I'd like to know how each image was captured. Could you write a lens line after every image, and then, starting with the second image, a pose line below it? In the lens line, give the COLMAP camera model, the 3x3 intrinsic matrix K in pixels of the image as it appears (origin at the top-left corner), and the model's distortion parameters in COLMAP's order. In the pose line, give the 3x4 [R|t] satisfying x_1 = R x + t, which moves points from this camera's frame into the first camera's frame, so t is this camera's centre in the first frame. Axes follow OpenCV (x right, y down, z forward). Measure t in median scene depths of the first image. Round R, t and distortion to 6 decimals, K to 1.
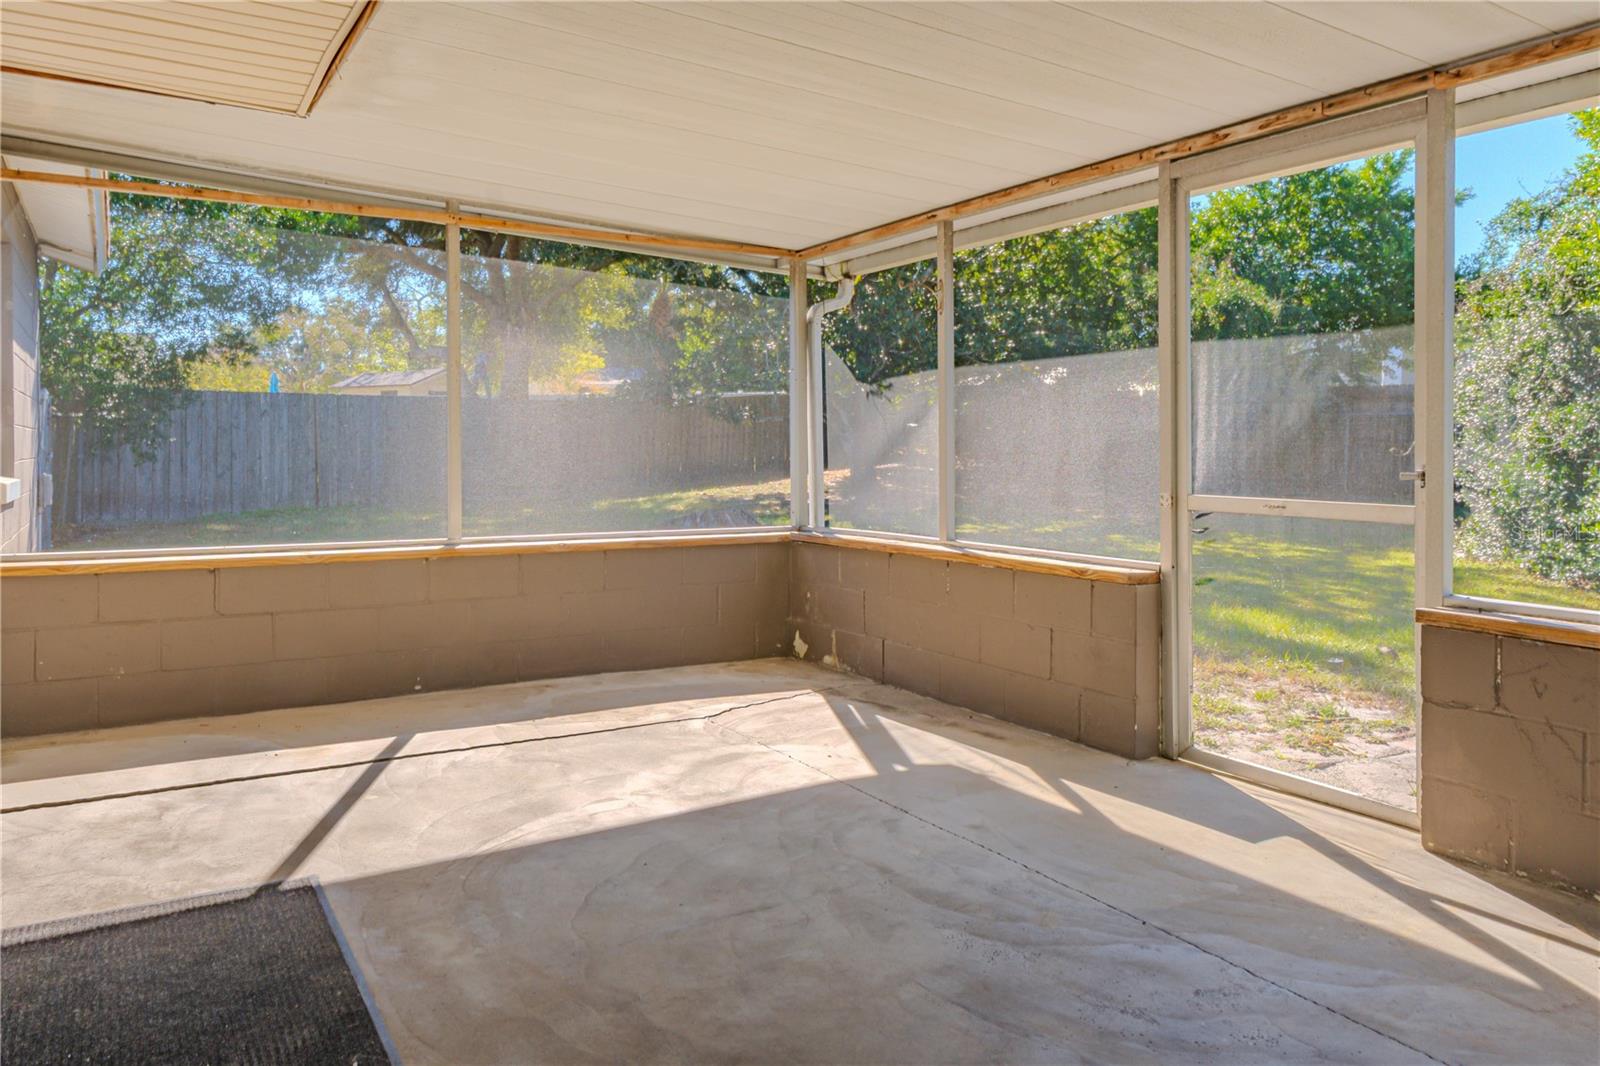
lens RADIAL K [[1131.4, 0, 790.4], [0, 1131.4, 526.2], [0, 0, 1]] dist [0.005749, -0.004983]
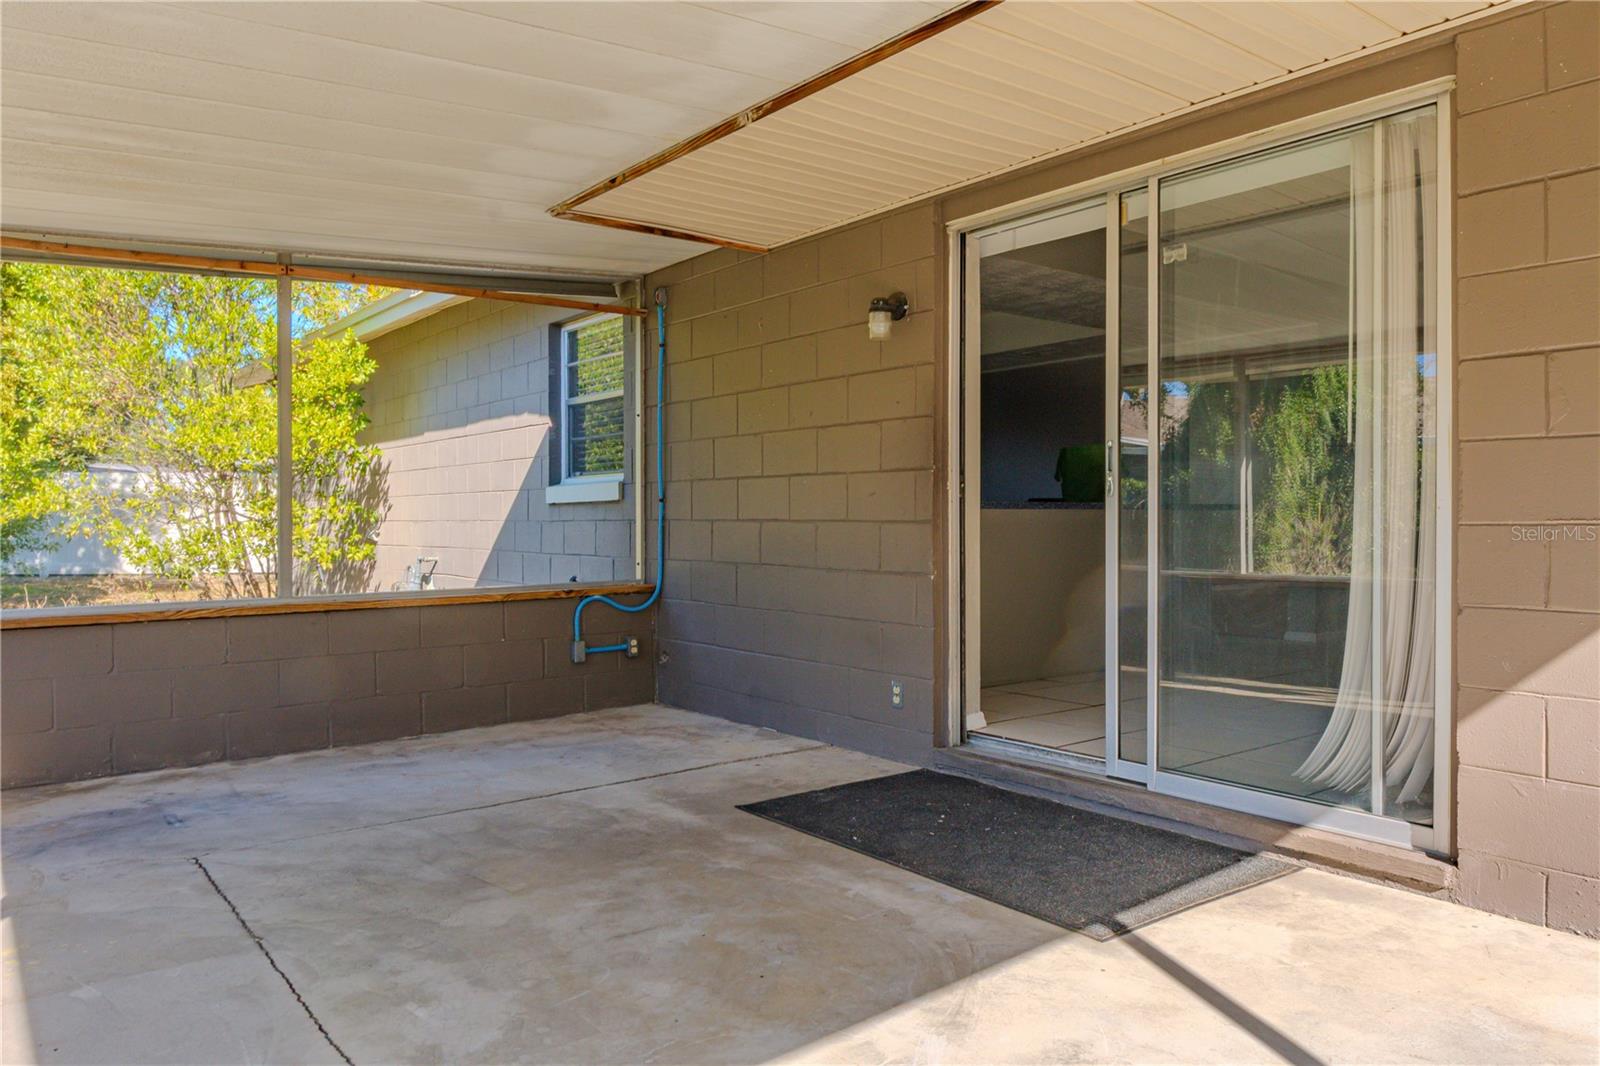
lens RADIAL K [[1131.4, 0, 816.8], [0, 1131.4, 525.8], [0, 0, 1]] dist [0.005749, -0.004983]
pose [[-0.990787, 0.006024, -0.135297, -0.062691], [-0.004832, 0.996802, 0.079763, -0.122123], [0.135345, 0.079682, -0.987589, 2.038822]]
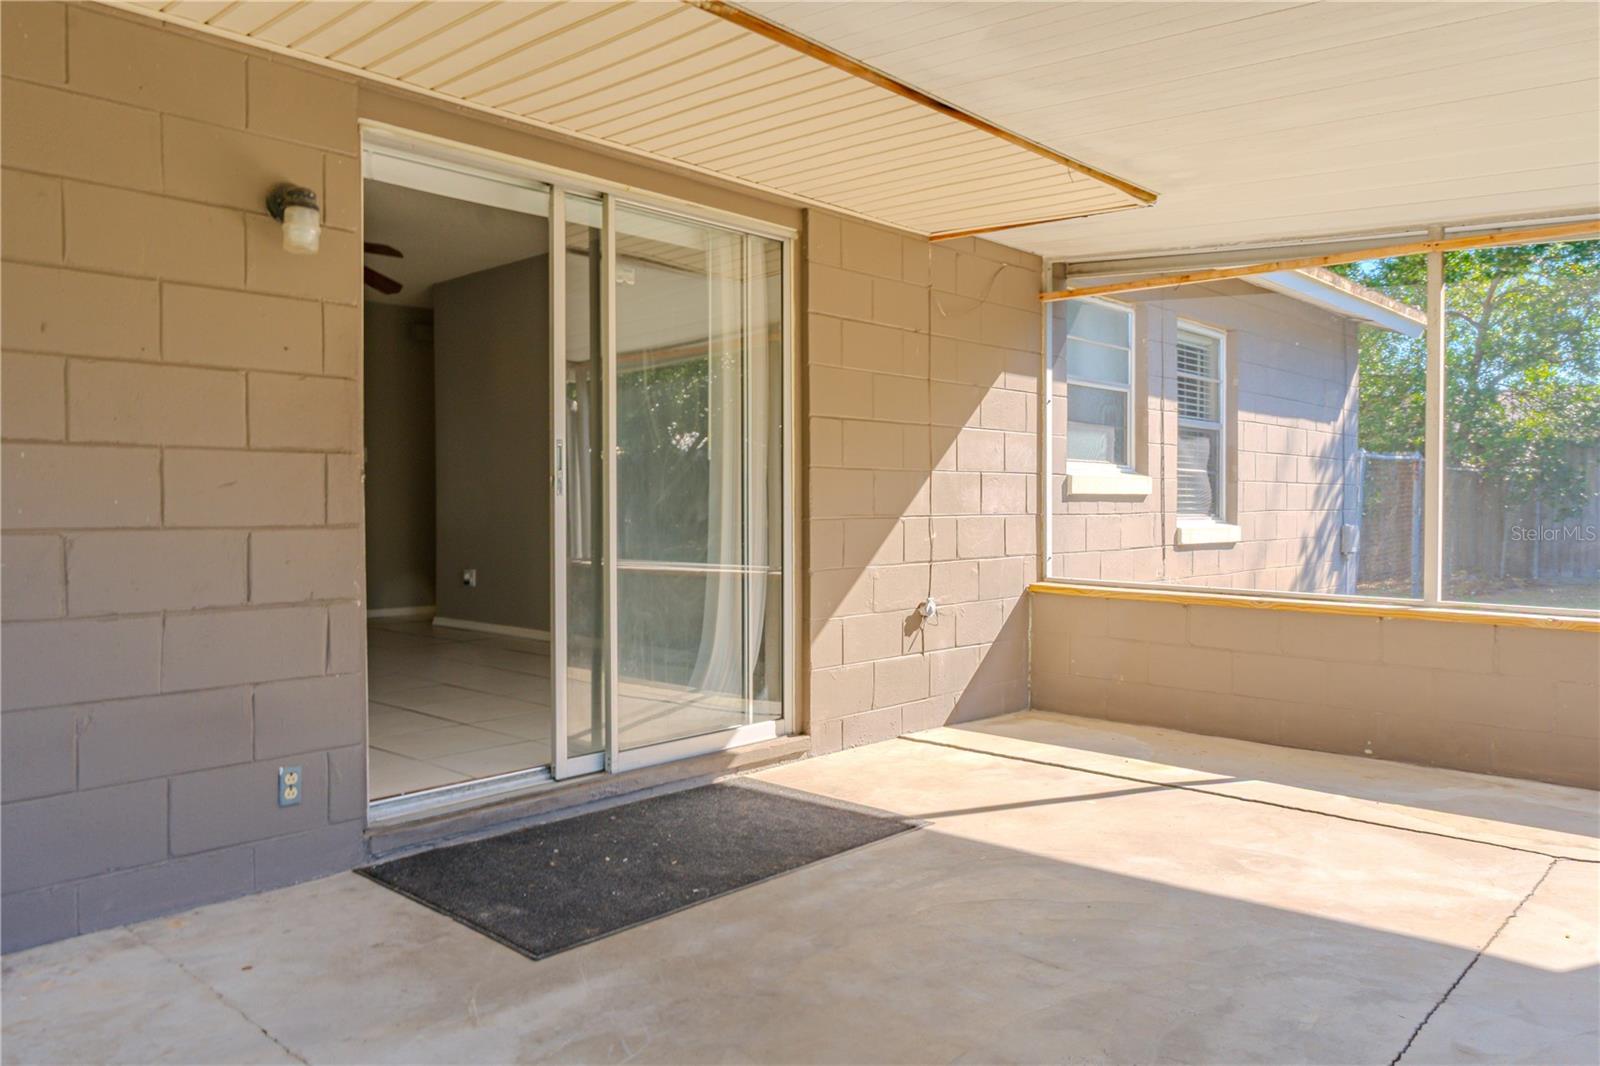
lens RADIAL K [[1131.4, 0, 798.0], [0, 1131.4, 531.8], [0, 0, 1]] dist [0.005749, -0.004983]
pose [[0.293949, 0.028568, -0.955394, 0.849937], [-0.070456, 0.997482, 0.008149, -0.031627], [0.953221, 0.064918, 0.295222, 0.478354]]
